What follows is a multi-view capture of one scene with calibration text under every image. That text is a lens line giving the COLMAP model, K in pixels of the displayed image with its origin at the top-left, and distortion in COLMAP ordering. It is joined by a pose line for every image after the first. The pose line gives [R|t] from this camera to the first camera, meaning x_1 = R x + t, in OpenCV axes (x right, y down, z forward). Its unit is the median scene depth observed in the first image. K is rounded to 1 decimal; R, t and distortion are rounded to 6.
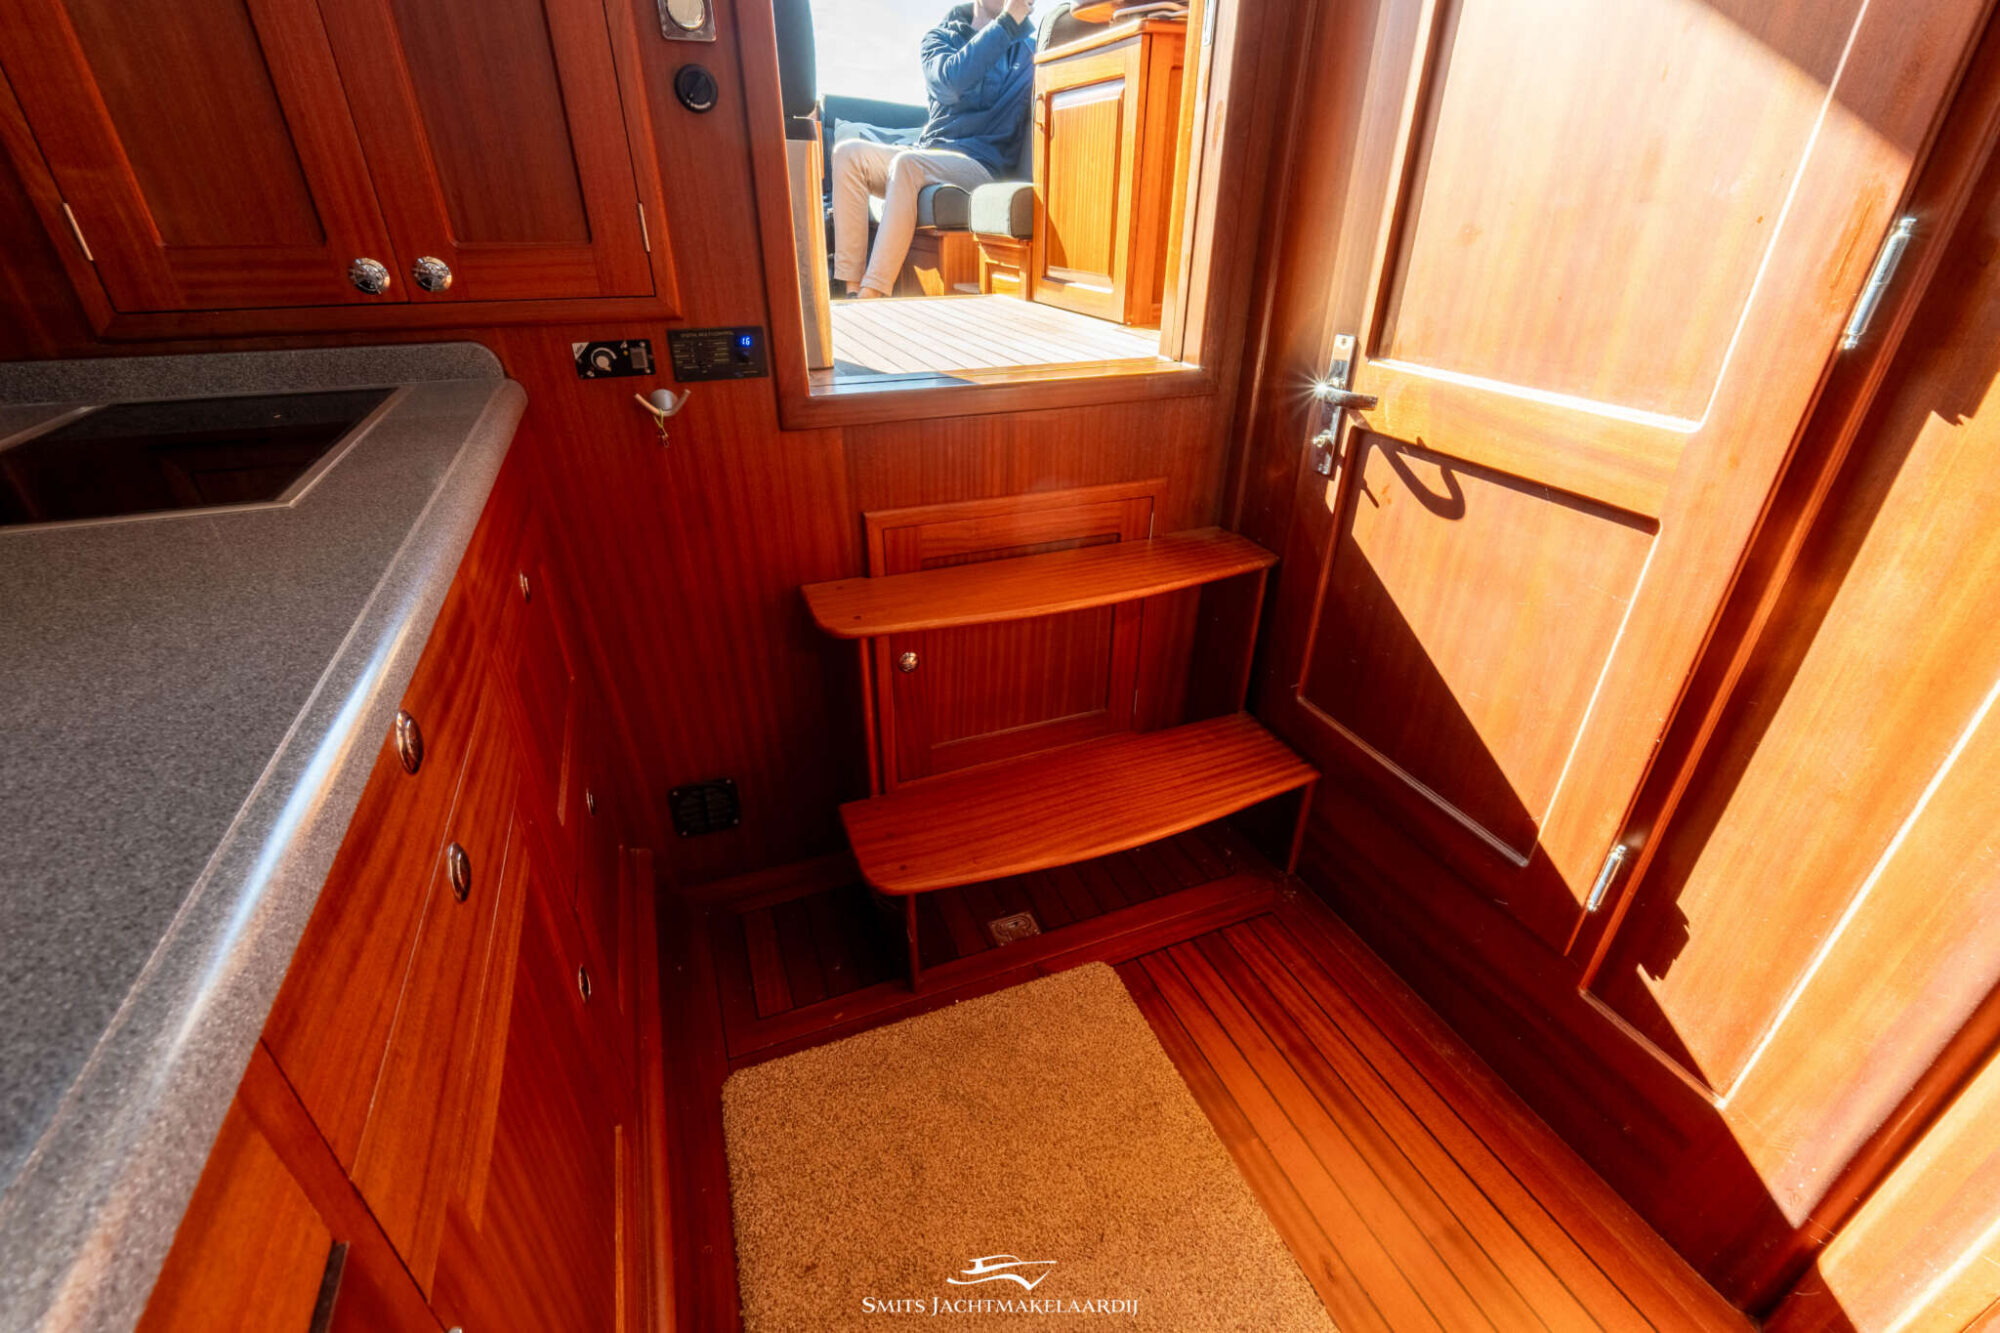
lens RADIAL K [[842.9, 0, 999.0], [0, 842.9, 660.6], [0, 0, 1]] dist [-0.003026, -0.000572]
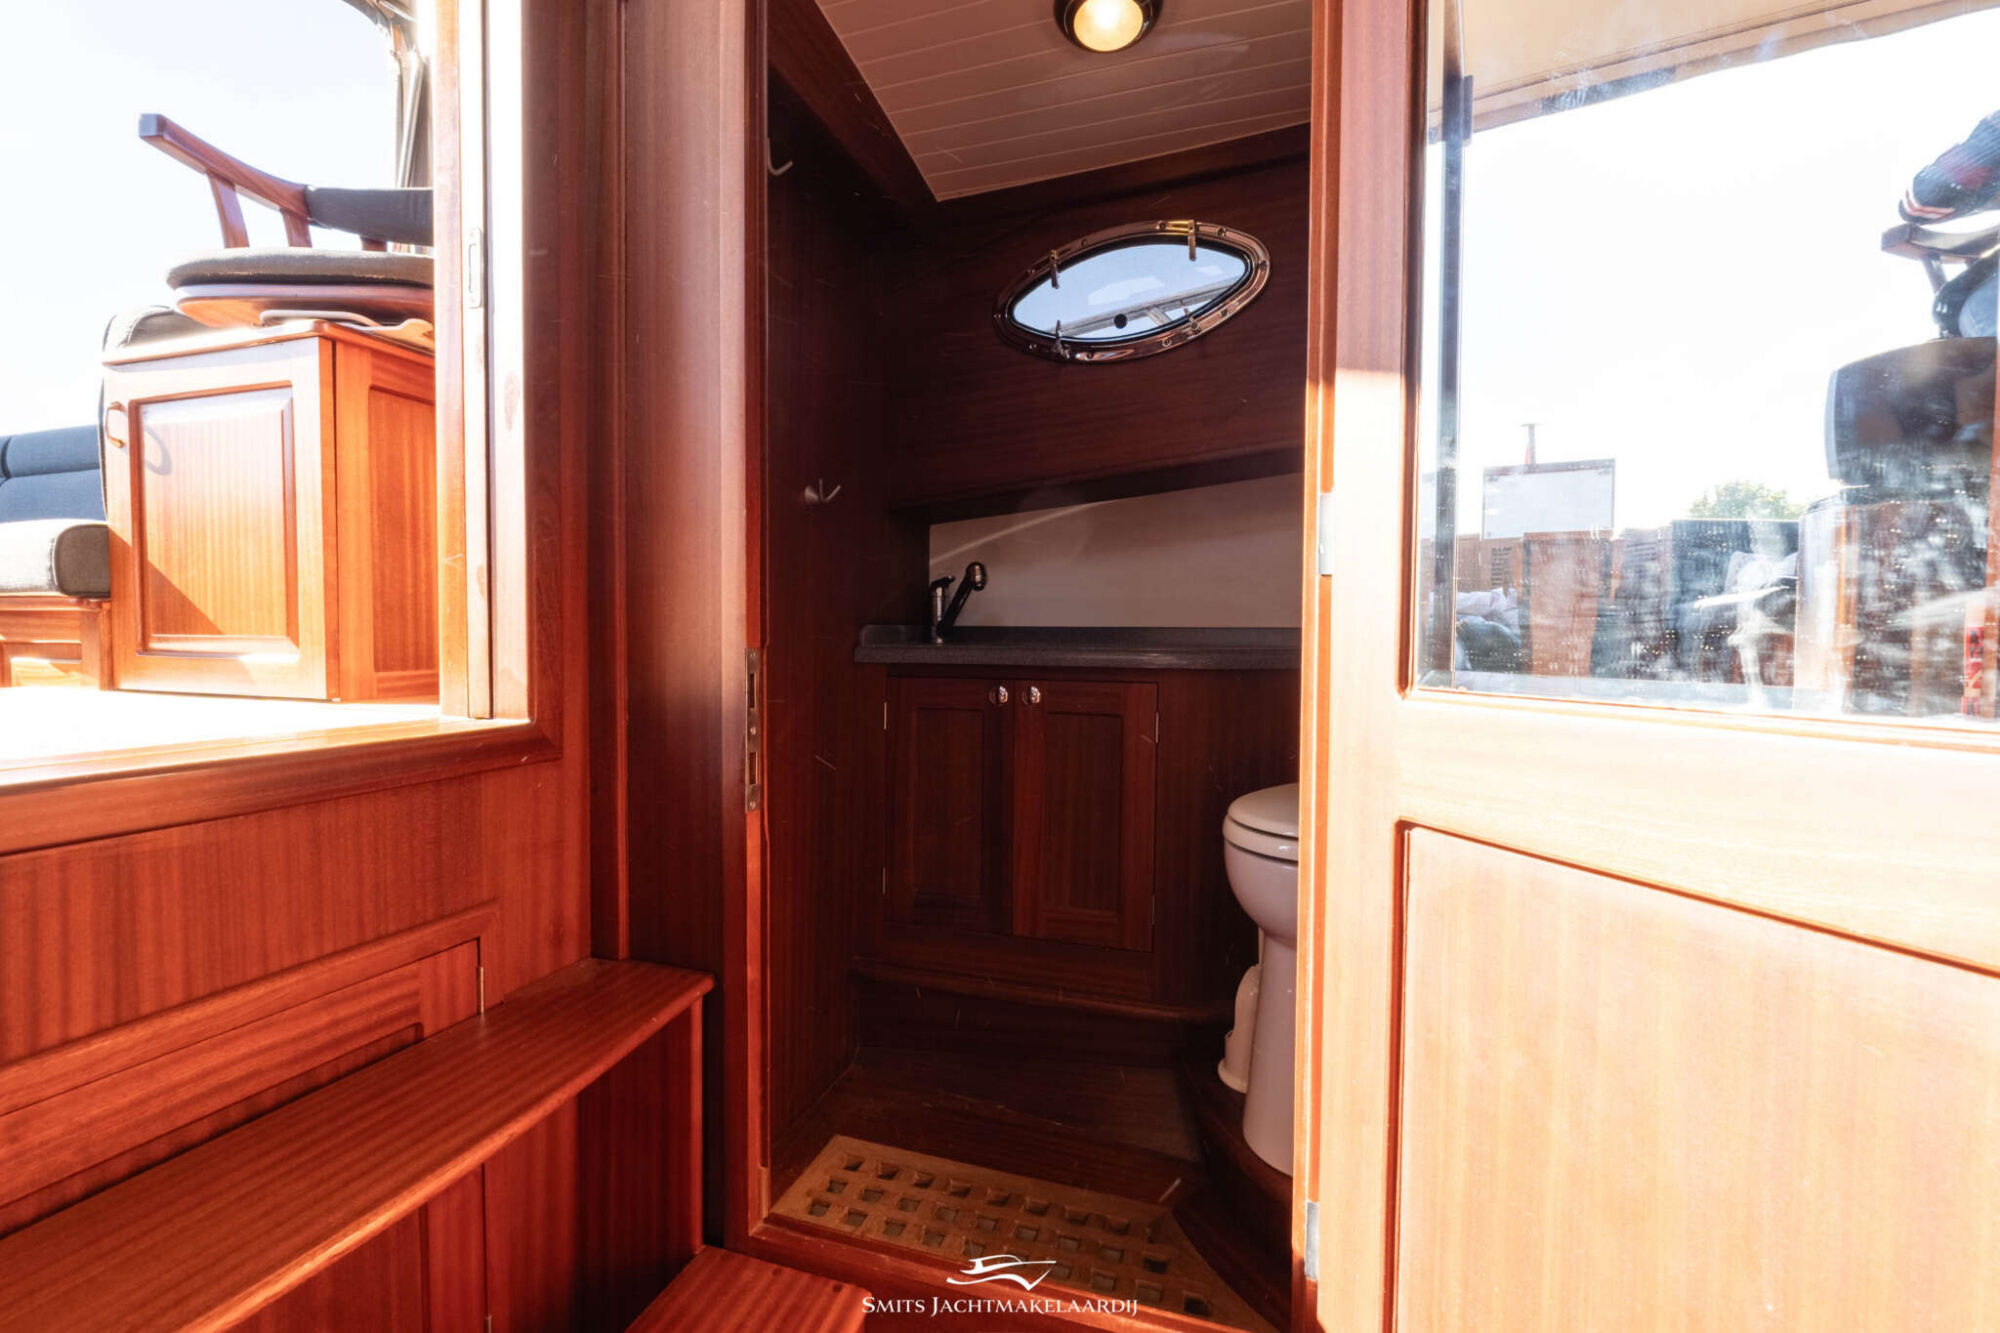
lens RADIAL K [[842.9, 0, 999.0], [0, 842.9, 660.6], [0, 0, 1]] dist [-0.003026, -0.000572]
pose [[0.641397, -0.021398, 0.766910, -0.023983], [0.363843, 0.888536, -0.279504, -0.074148], [-0.675446, 0.458308, 0.577690, 0.342896]]
